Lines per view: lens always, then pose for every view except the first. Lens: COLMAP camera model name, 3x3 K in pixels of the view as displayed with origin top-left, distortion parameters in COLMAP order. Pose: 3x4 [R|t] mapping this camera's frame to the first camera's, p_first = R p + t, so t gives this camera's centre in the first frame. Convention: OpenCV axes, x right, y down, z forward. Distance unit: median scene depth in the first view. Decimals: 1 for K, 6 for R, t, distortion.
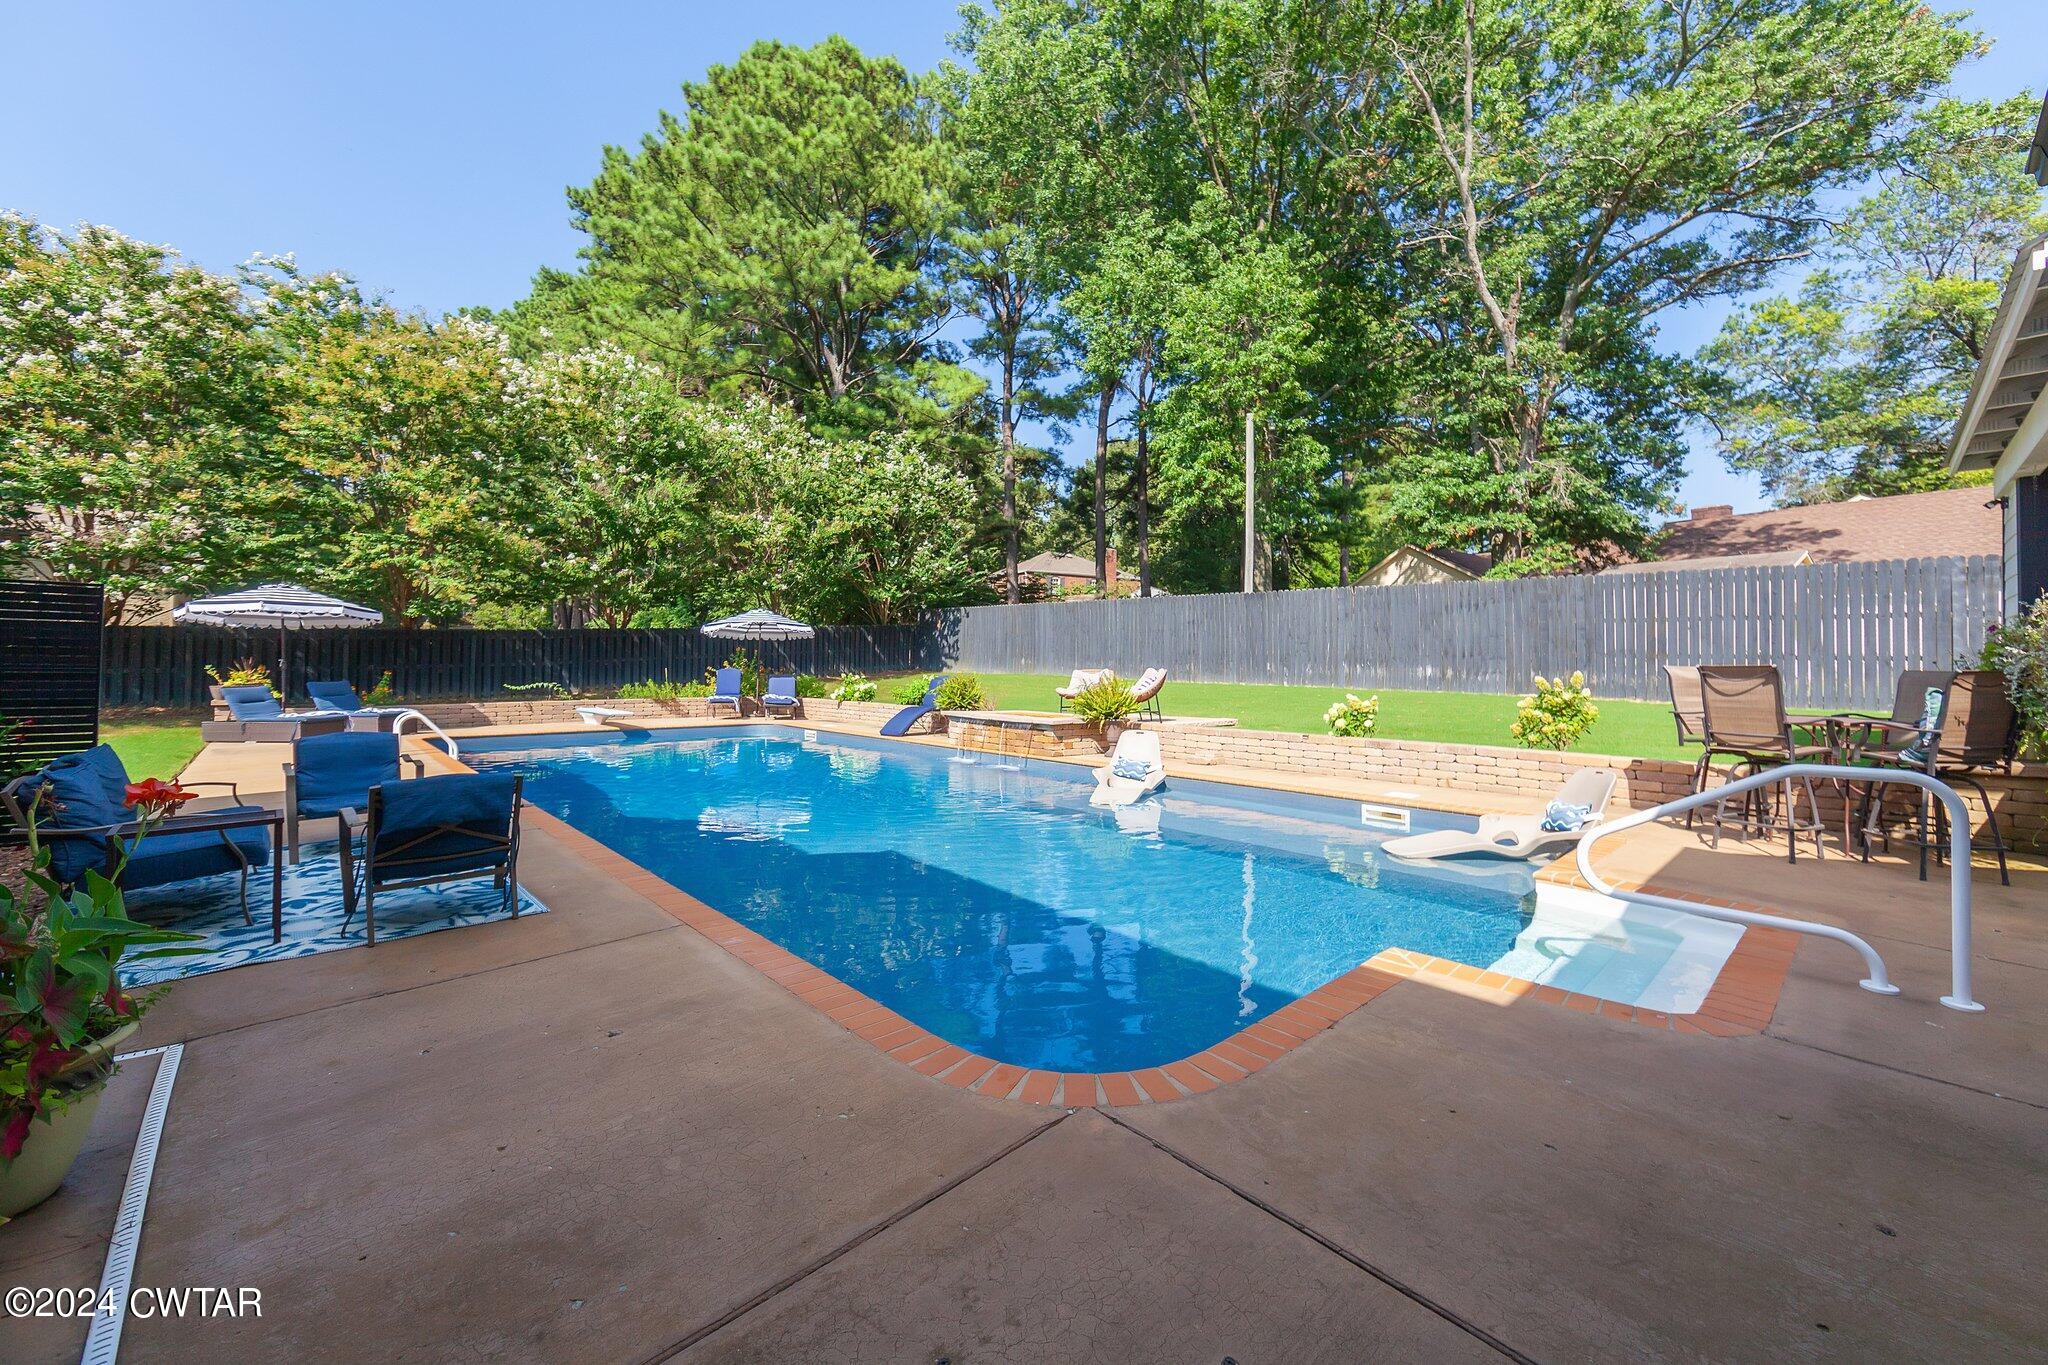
lens RADIAL K [[812.7, 0, 1031.5], [0, 812.7, 645.0], [0, 0, 1]] dist [-0.012395, 0.005453]
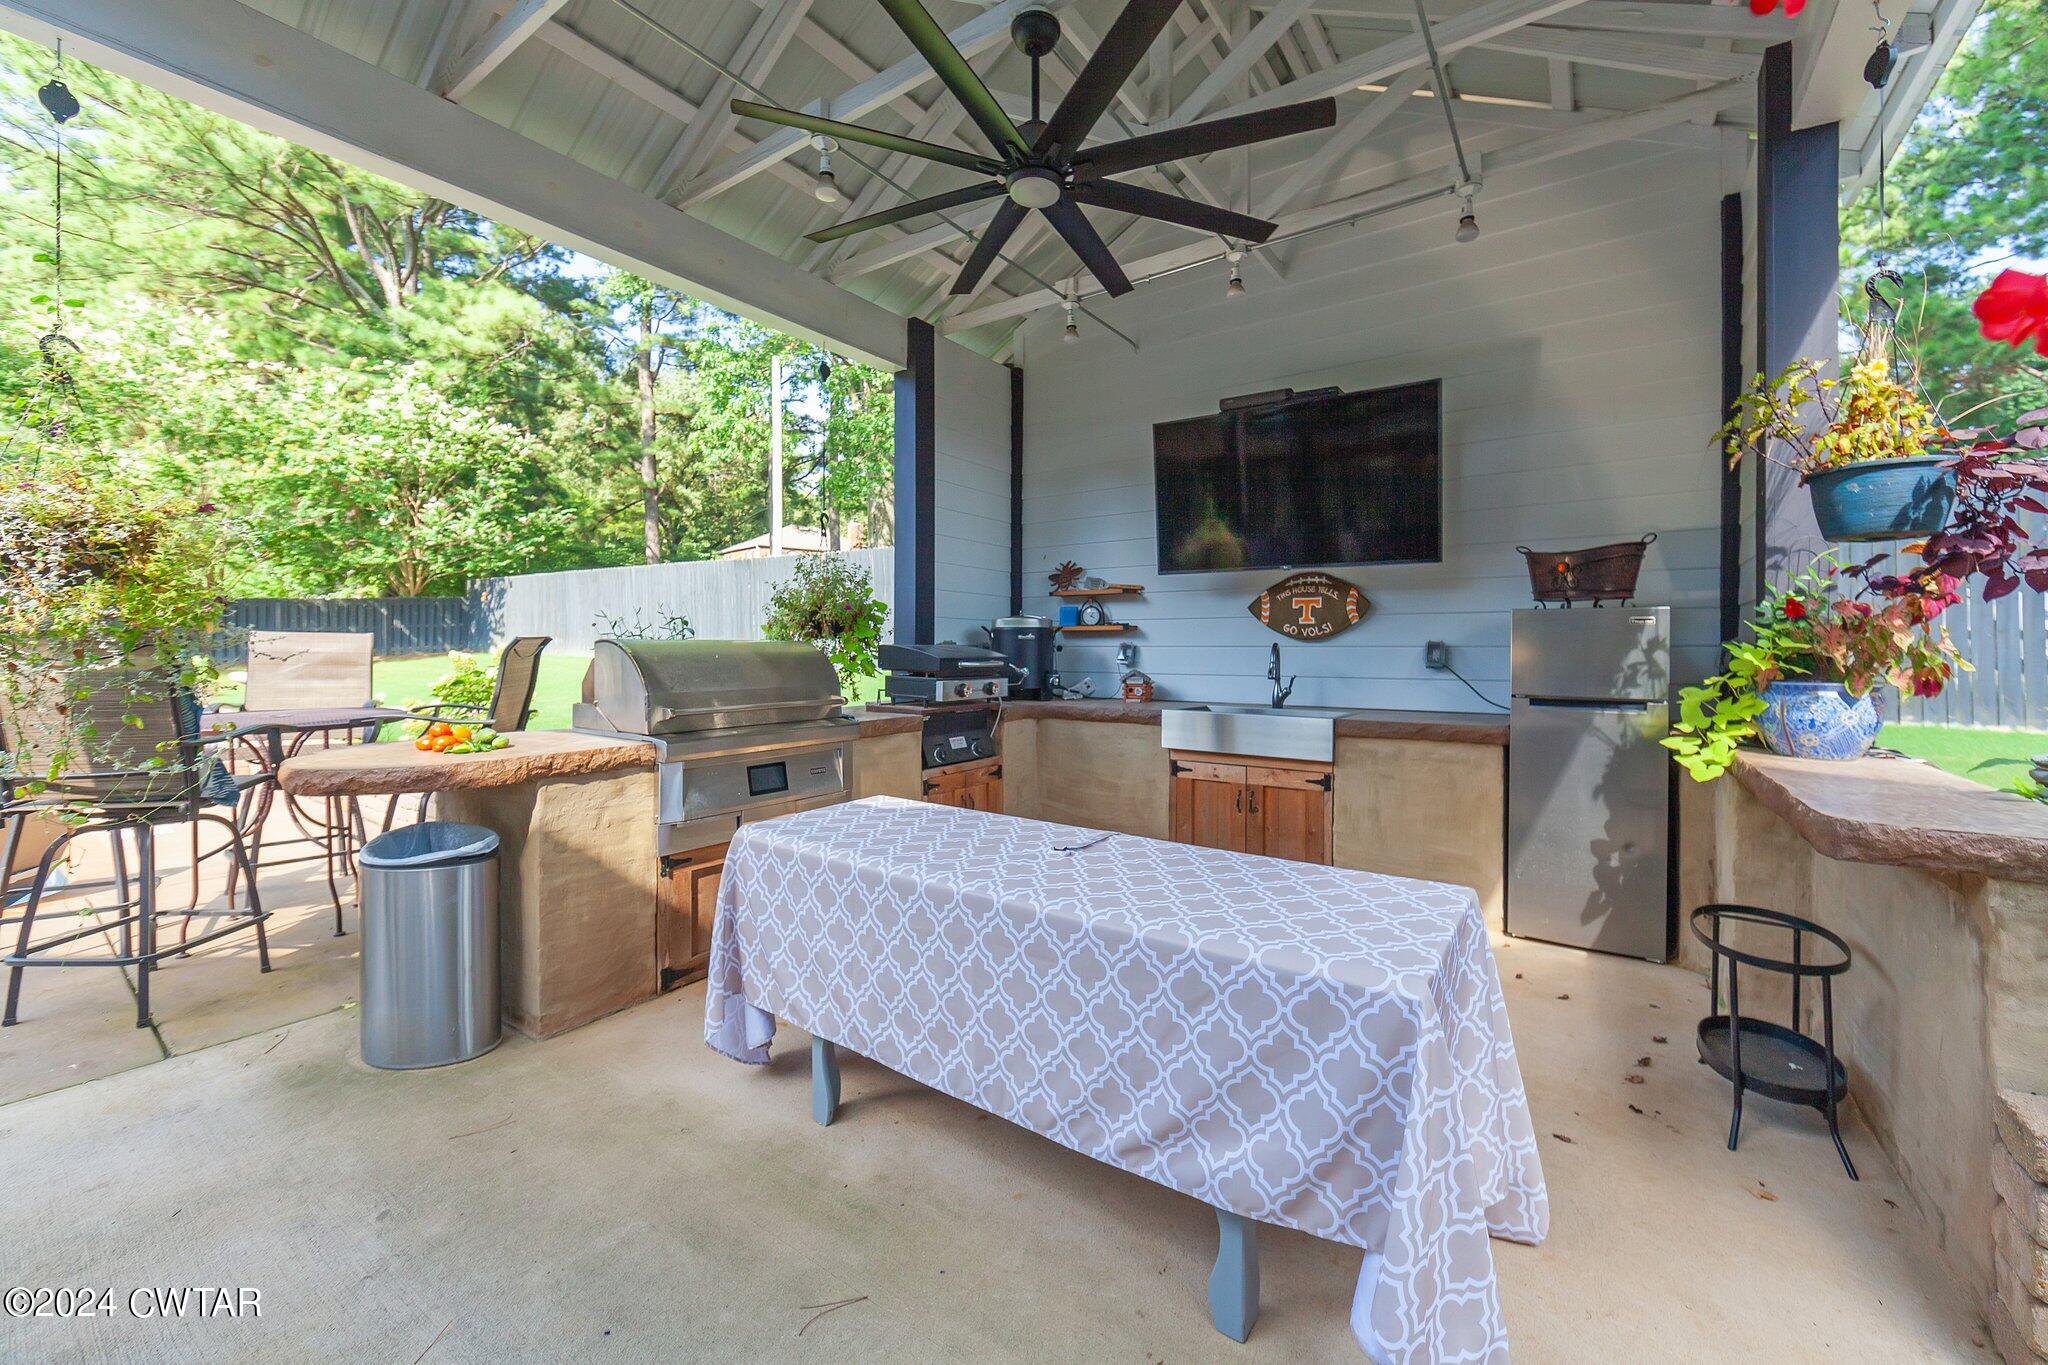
lens RADIAL K [[815.1, 0, 1028.2], [0, 815.1, 648.5], [0, 0, 1]] dist [-0.007498, -0.000142]
pose [[0.980428, -0.001406, 0.196874, 0.423569], [-0.003553, 0.999685, 0.024834, 0.010100], [-0.196847, -0.025047, 0.980114, 0.103797]]
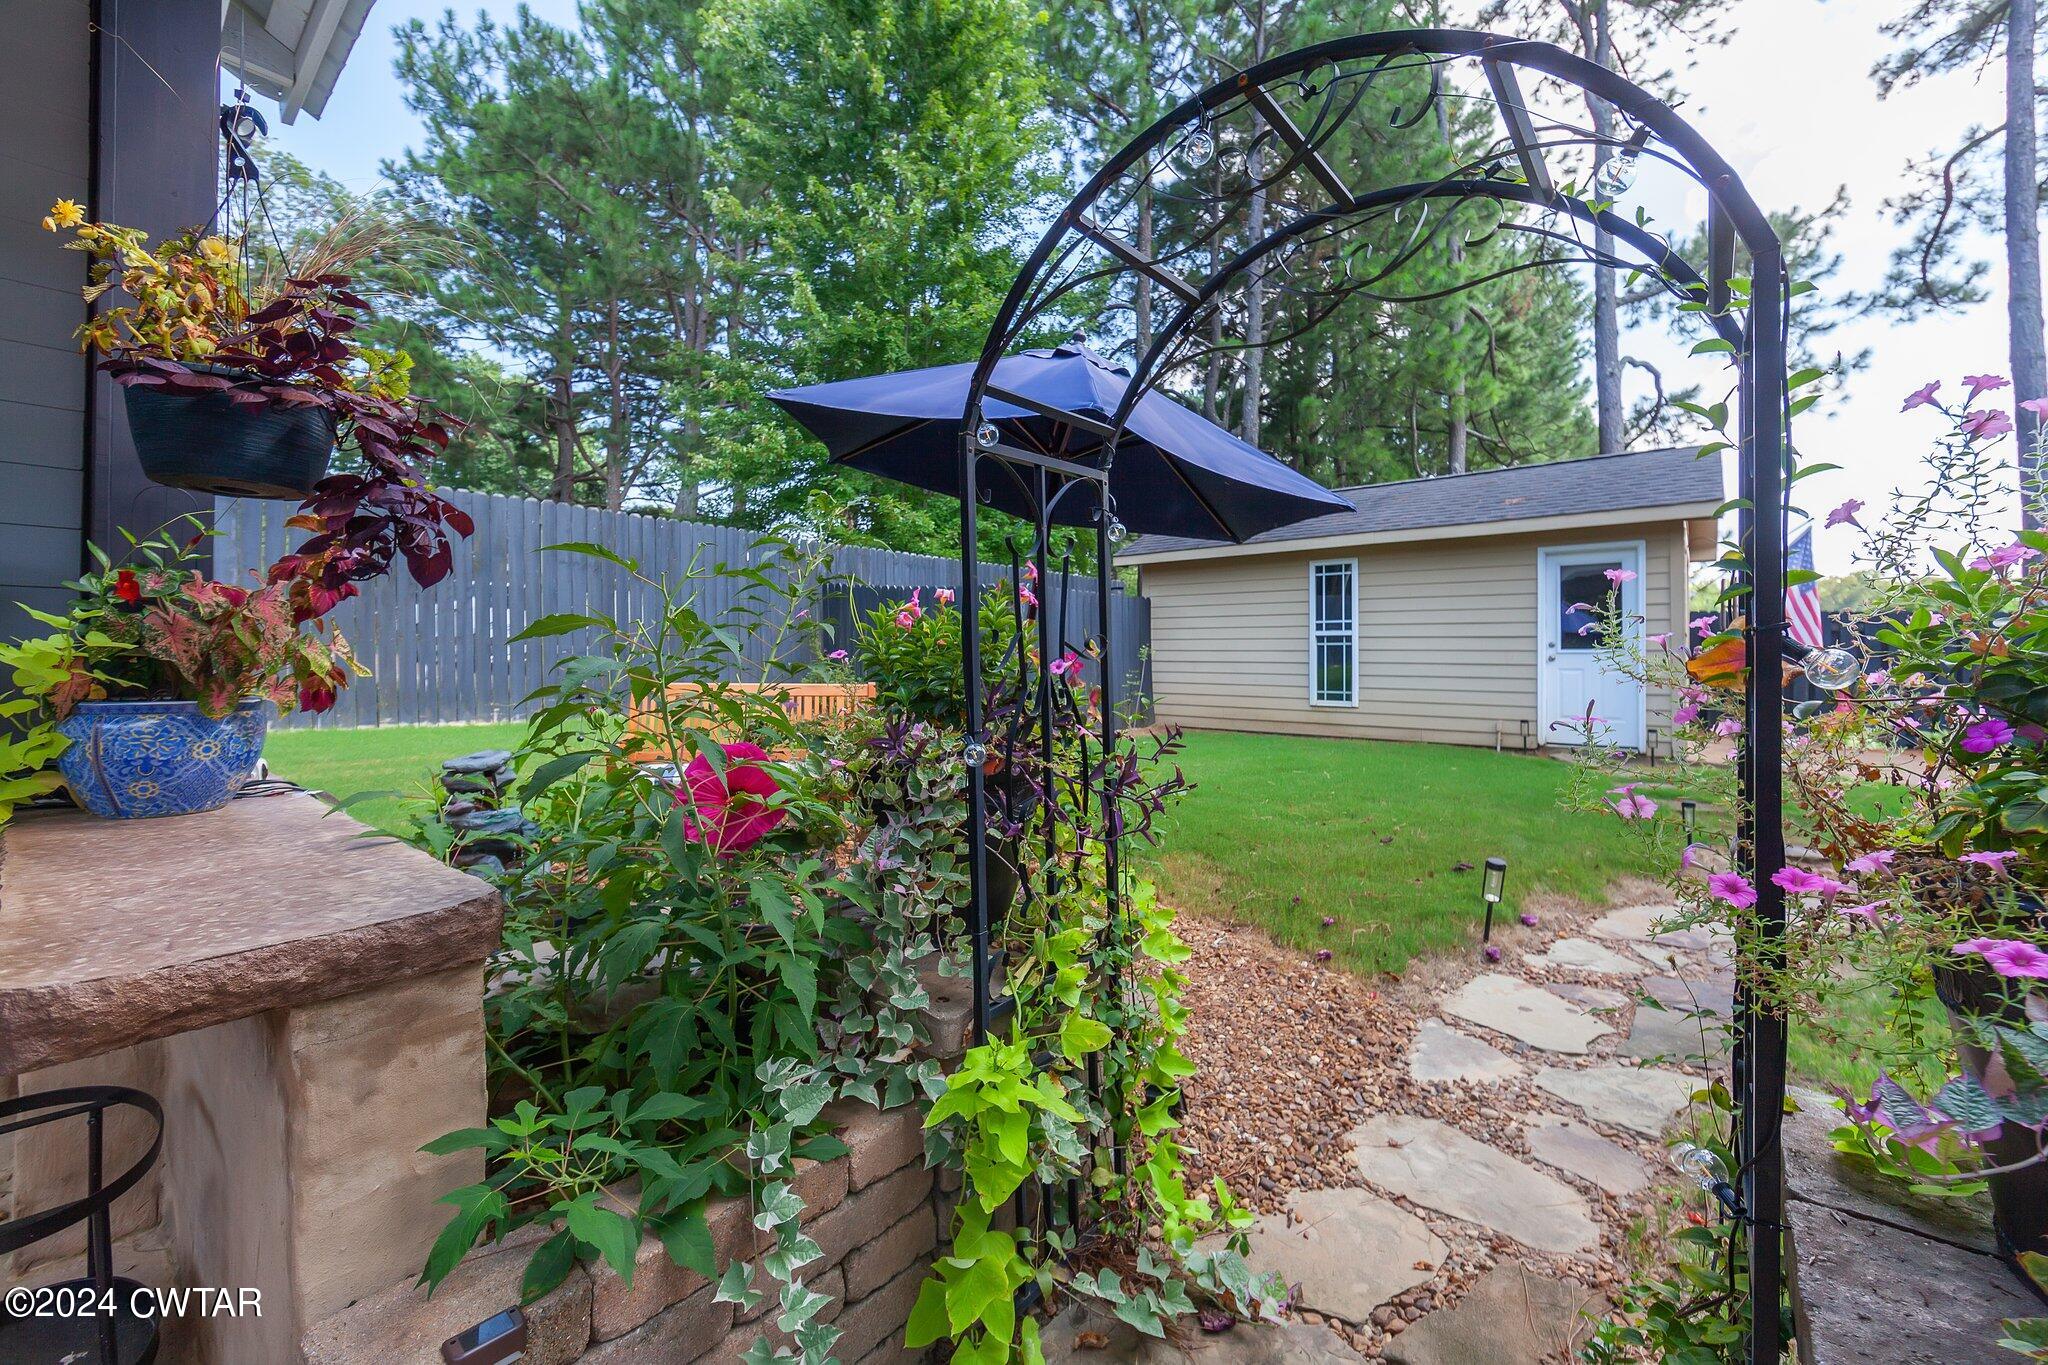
lens RADIAL K [[815.1, 0, 1028.2], [0, 815.1, 648.5], [0, 0, 1]] dist [-0.007498, -0.000142]
pose [[-0.099902, 0.009028, 0.994956, 0.485522], [-0.029477, 0.999493, -0.012028, 0.011195], [-0.994561, -0.030530, -0.099585, 0.125266]]
